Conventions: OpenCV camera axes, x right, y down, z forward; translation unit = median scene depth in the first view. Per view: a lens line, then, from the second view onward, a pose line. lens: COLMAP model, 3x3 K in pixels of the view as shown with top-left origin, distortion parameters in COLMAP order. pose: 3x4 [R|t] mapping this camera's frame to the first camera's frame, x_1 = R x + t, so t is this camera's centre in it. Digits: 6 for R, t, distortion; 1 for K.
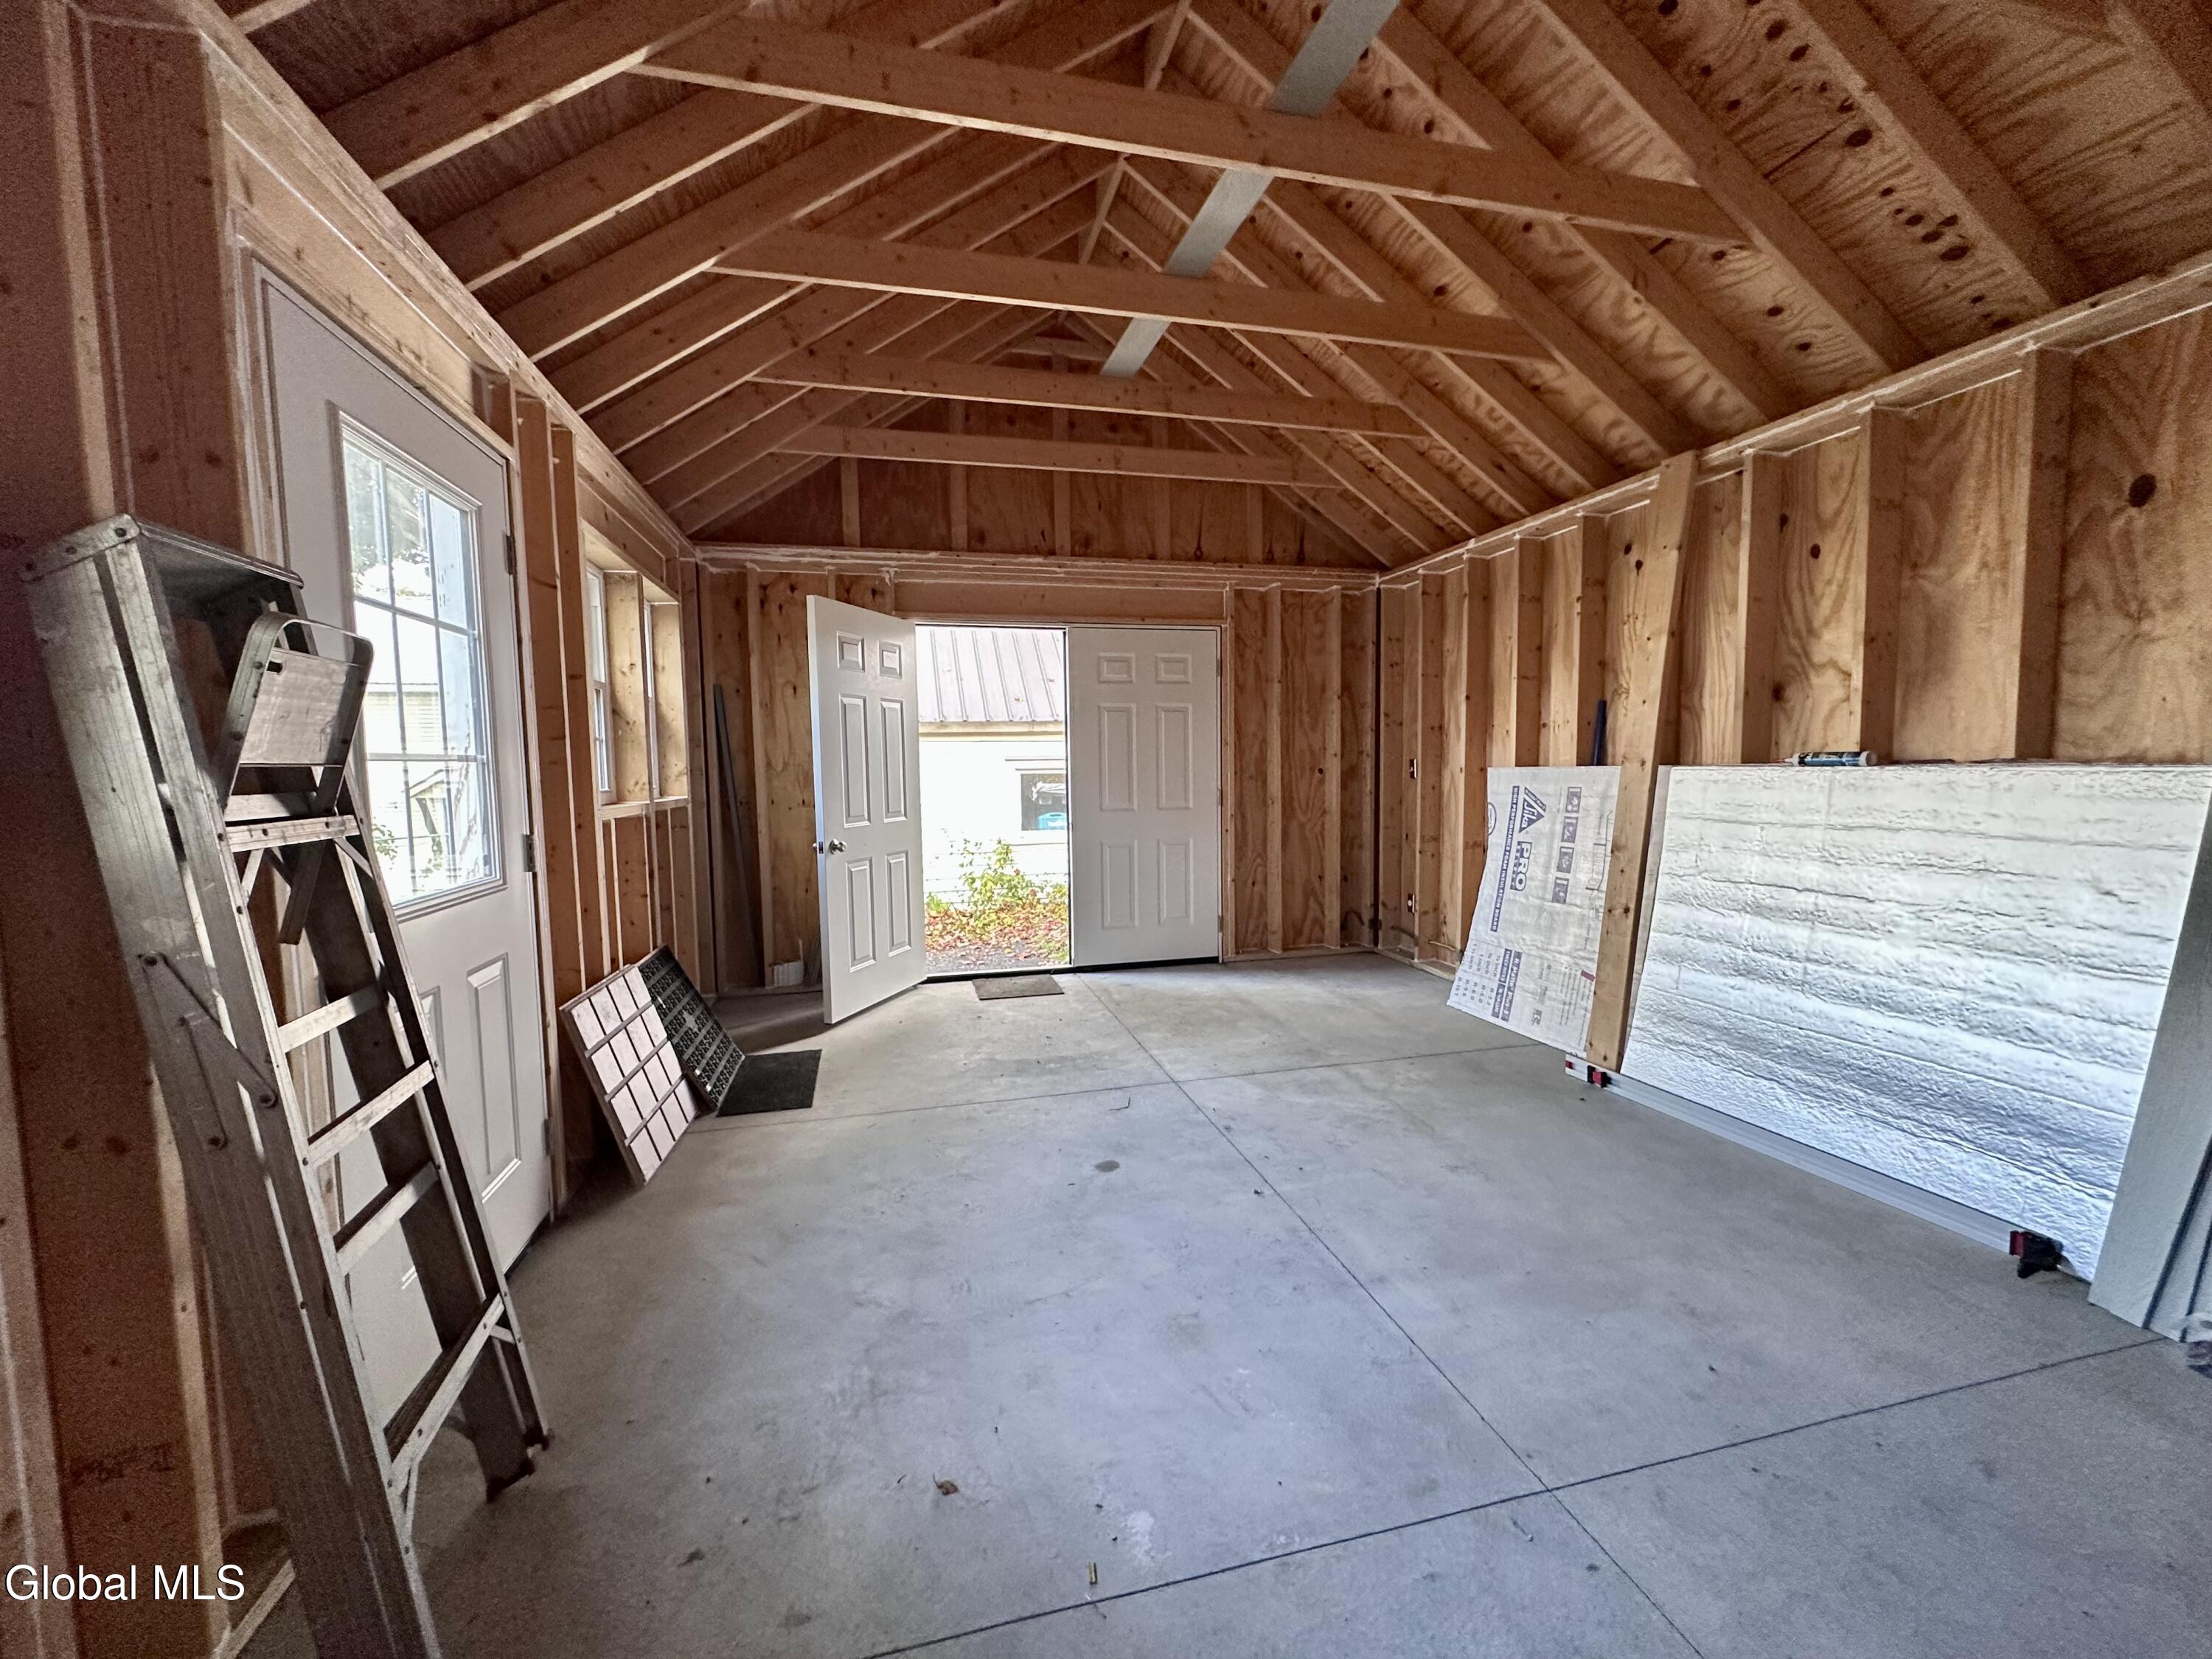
lens RADIAL K [[883.3, 0, 1103.2], [0, 883.3, 831.0], [0, 0, 1]] dist [-0.000753, 0.000084]
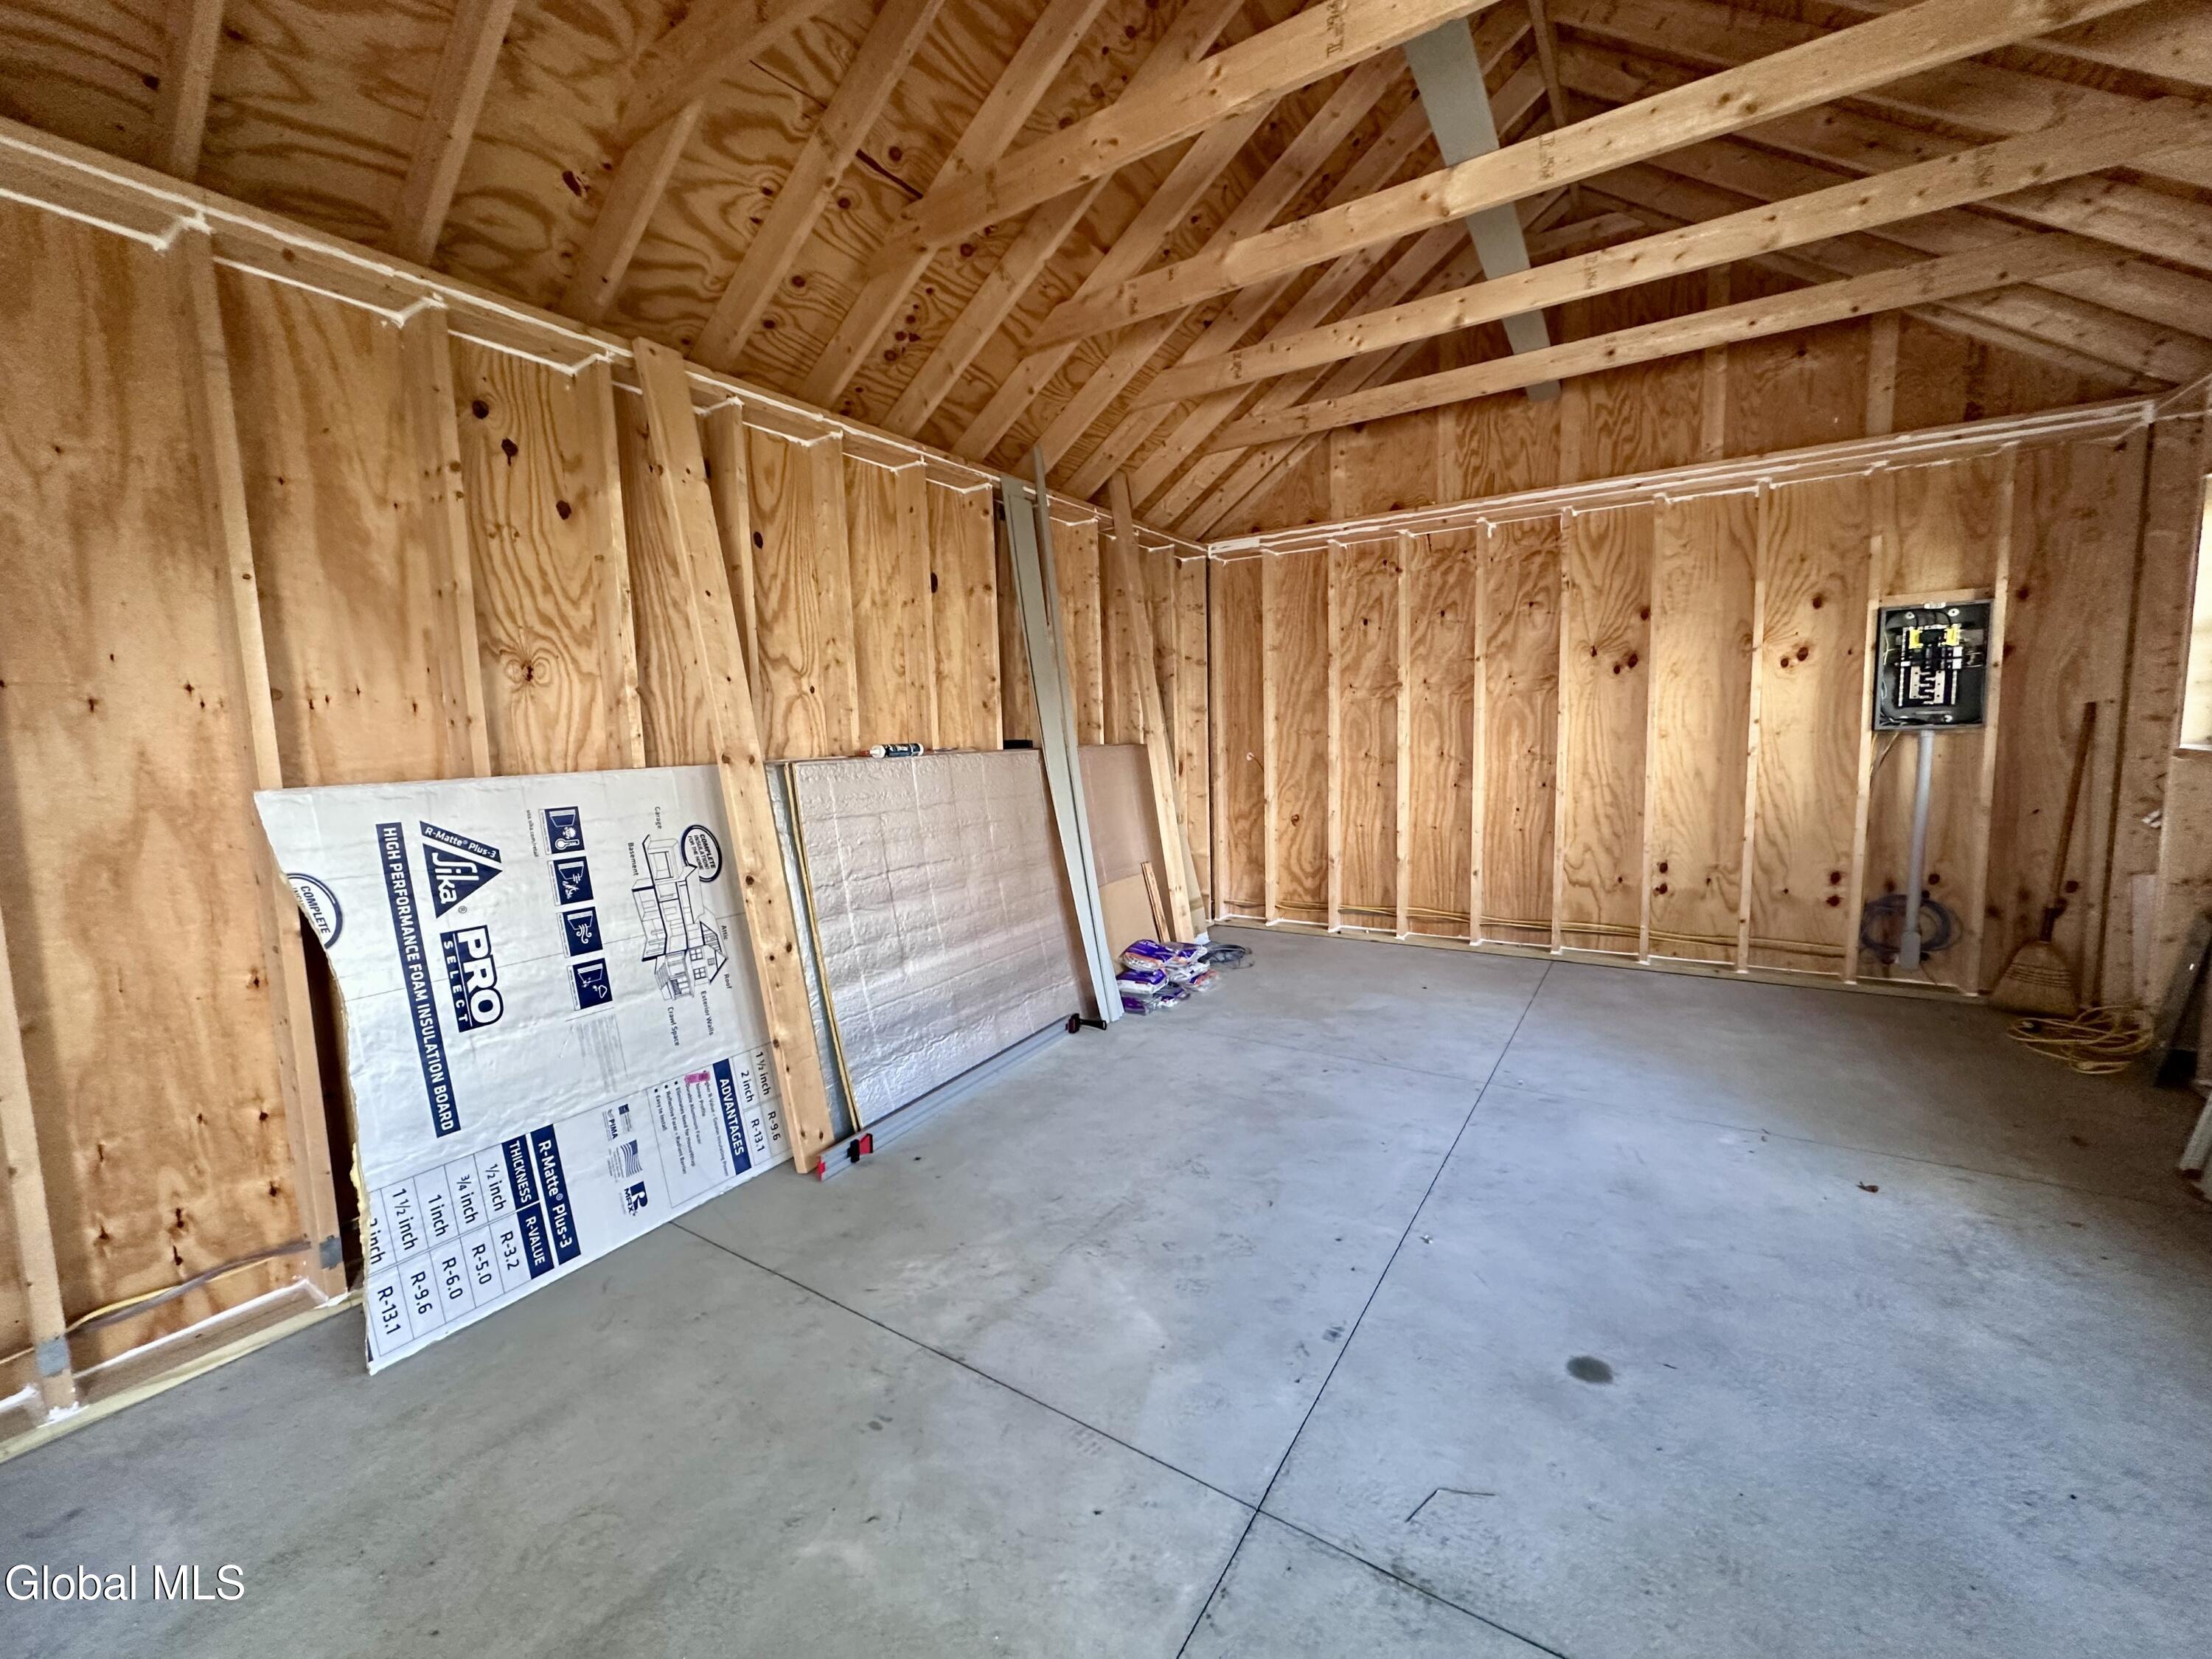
lens RADIAL K [[883.3, 0, 1106.0], [0, 883.3, 828.7], [0, 0, 1]] dist [-0.000753, 0.000084]
pose [[-0.685337, -0.047951, 0.726645, -0.162611], [0.090353, 0.984521, 0.150184, -0.106641], [-0.722599, 0.168581, -0.670396, 1.316870]]
